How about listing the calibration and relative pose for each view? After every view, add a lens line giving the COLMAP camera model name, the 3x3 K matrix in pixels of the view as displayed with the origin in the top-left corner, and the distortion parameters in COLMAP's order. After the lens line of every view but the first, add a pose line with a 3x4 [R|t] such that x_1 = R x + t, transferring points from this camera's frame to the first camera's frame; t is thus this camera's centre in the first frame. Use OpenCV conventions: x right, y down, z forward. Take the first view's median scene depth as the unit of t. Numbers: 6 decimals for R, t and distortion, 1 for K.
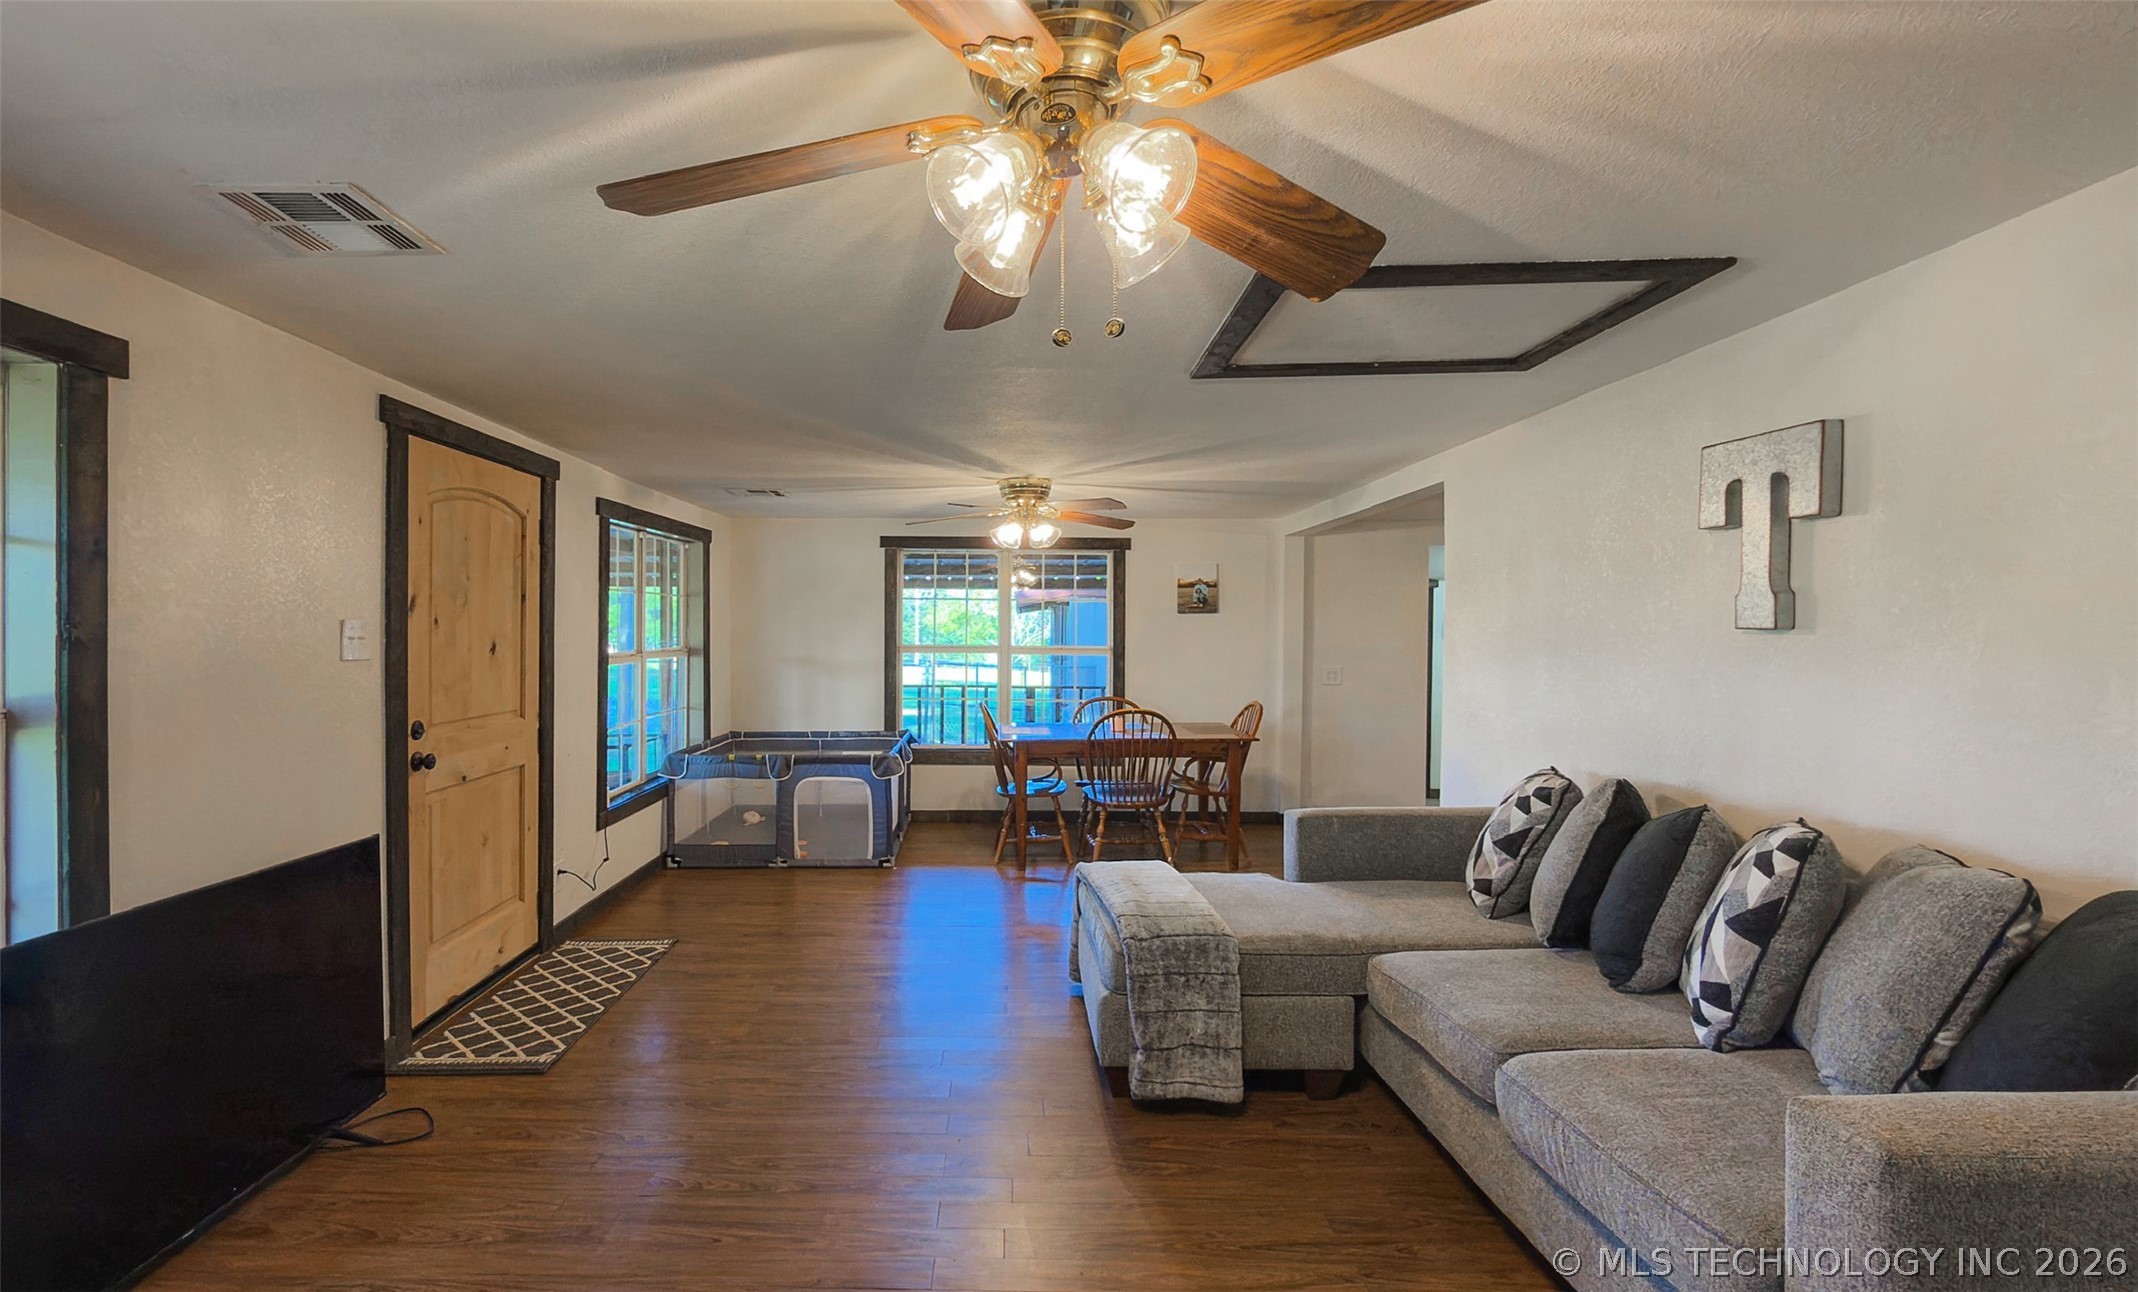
lens RADIAL K [[910.0, 0, 977.5], [0, 910.0, 646.3], [0, 0, 1]] dist [-0.002299, -0.000500]
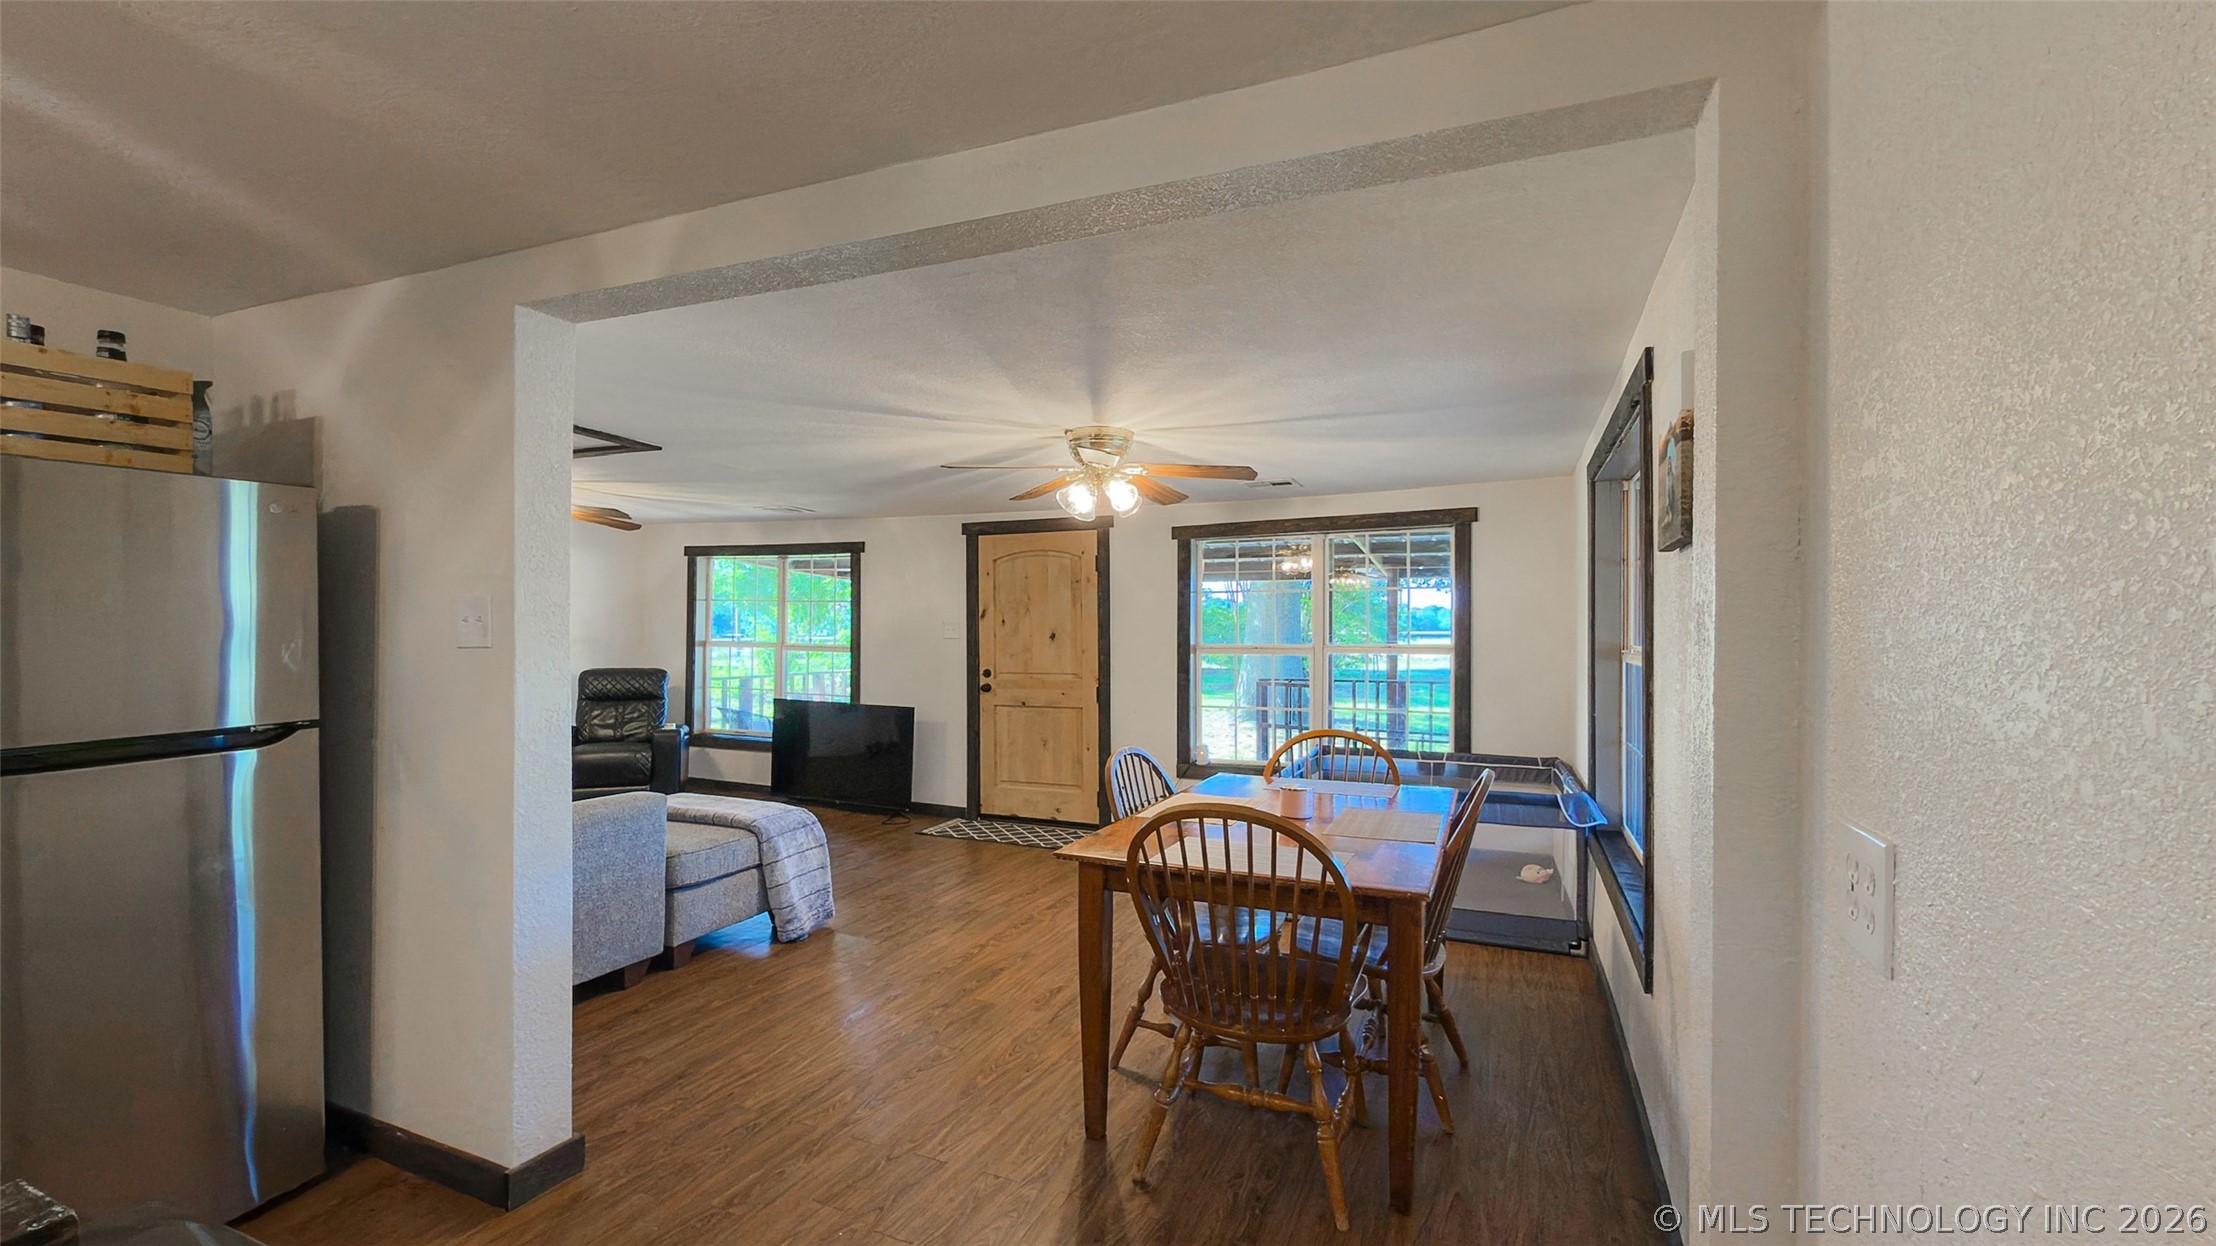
lens RADIAL K [[898.3, 0, 1112.5], [0, 898.3, 622.6], [0, 0, 1]] dist [-0.002548, -0.000303]
pose [[-0.373516, -0.014127, -0.927516, 0.920809], [-0.020368, 0.999768, -0.007025, -0.012170], [0.927400, 0.016268, -0.373717, 1.550611]]
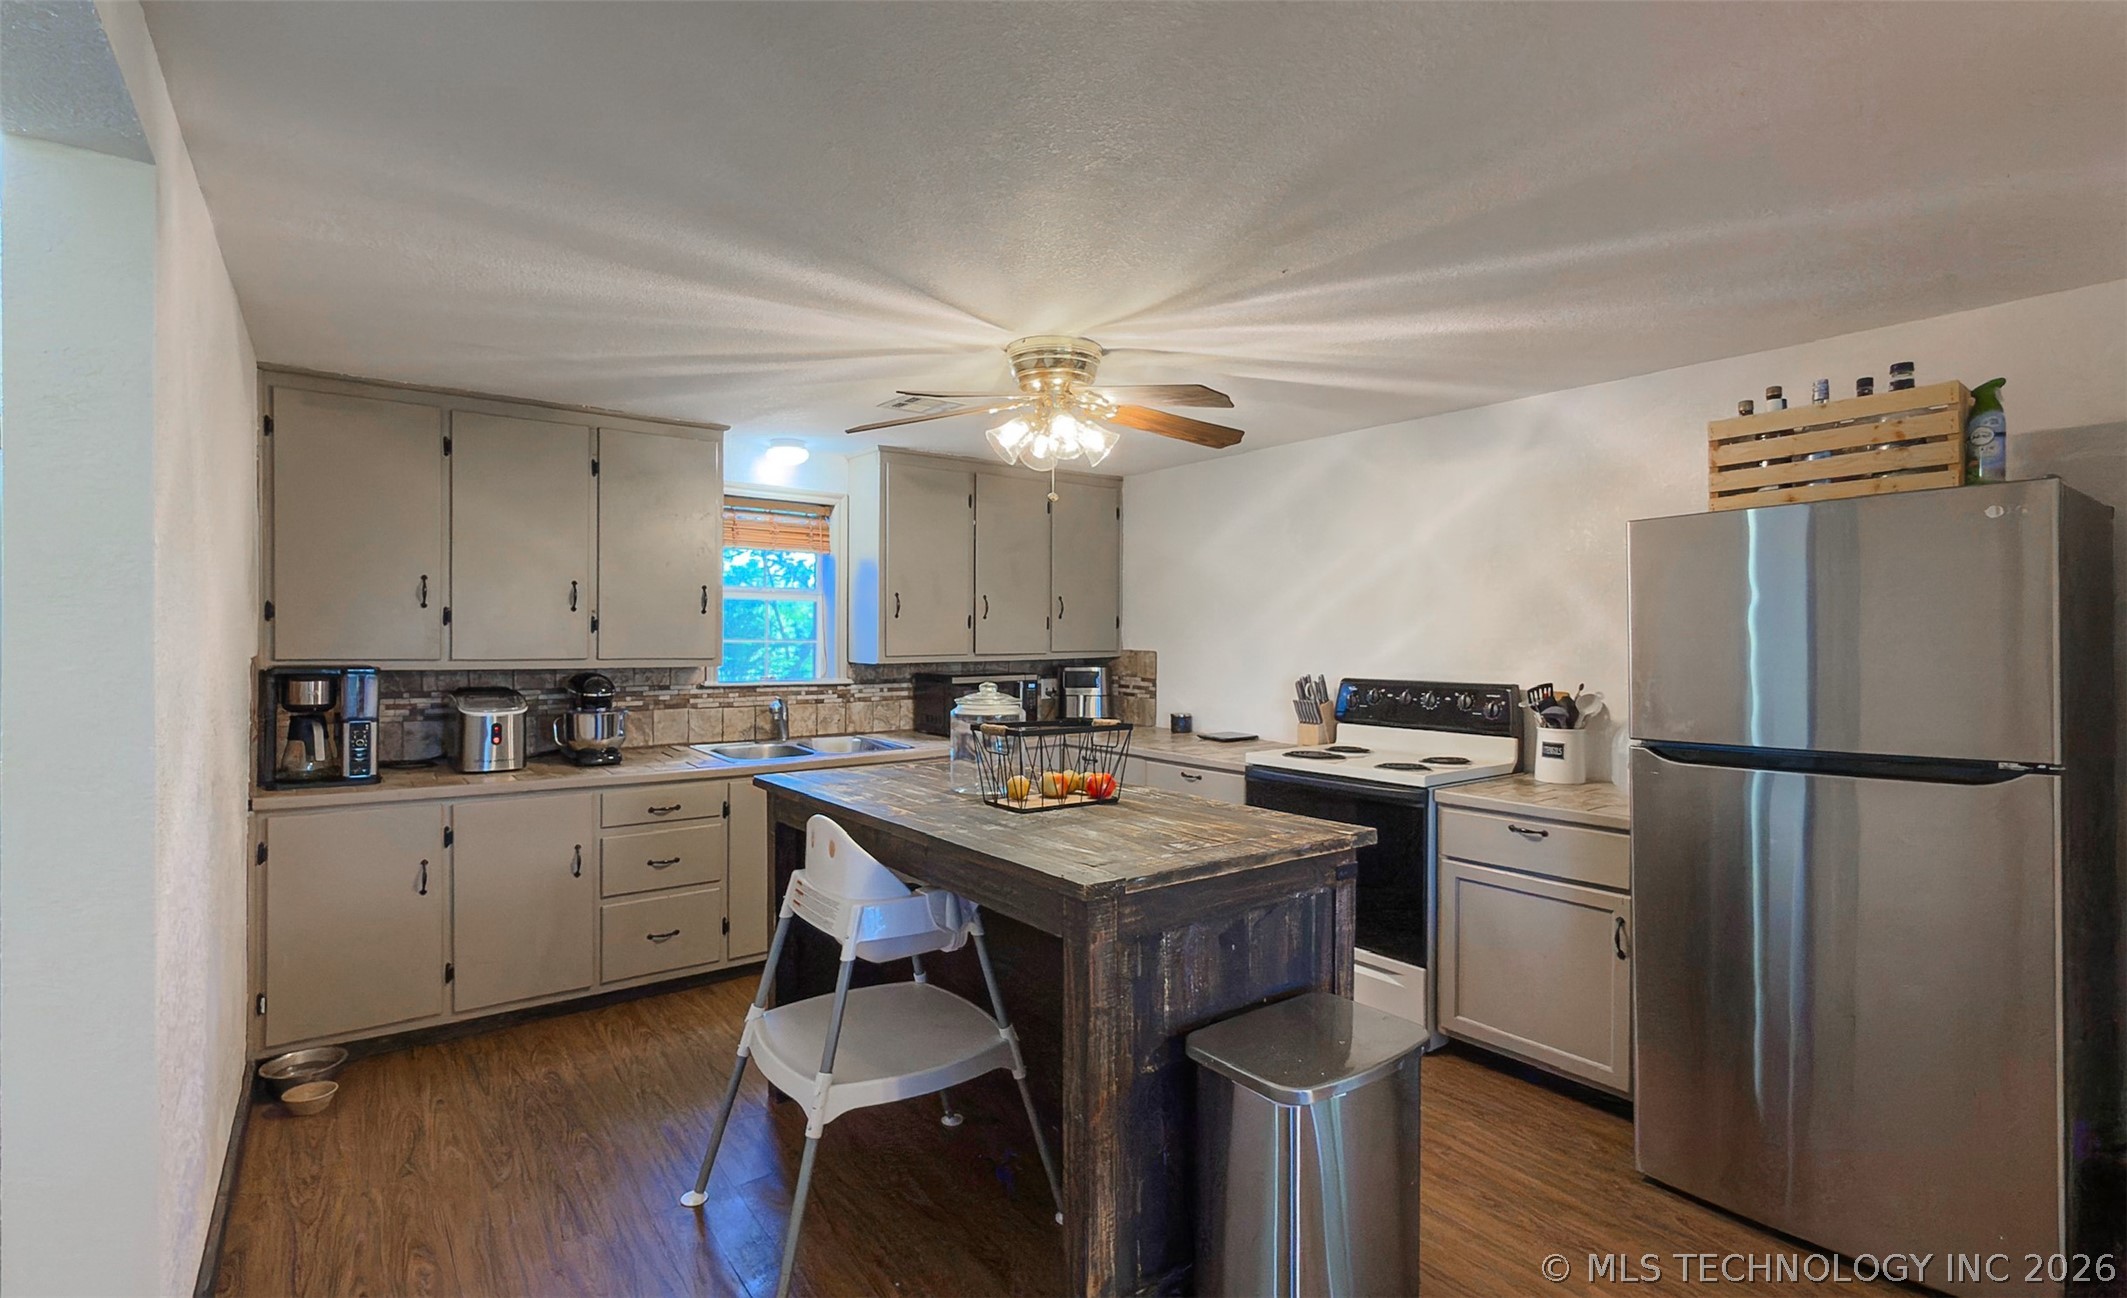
lens RADIAL K [[959.4, 0, 1004.5], [0, 959.4, 656.5], [0, 0, 1]] dist [-0.002063, -0.000163]
pose [[-0.590519, -0.026789, 0.806579, 0.549715], [0.000054, 0.999448, 0.033234, -0.016011], [-0.807024, 0.019669, -0.590191, 1.587429]]
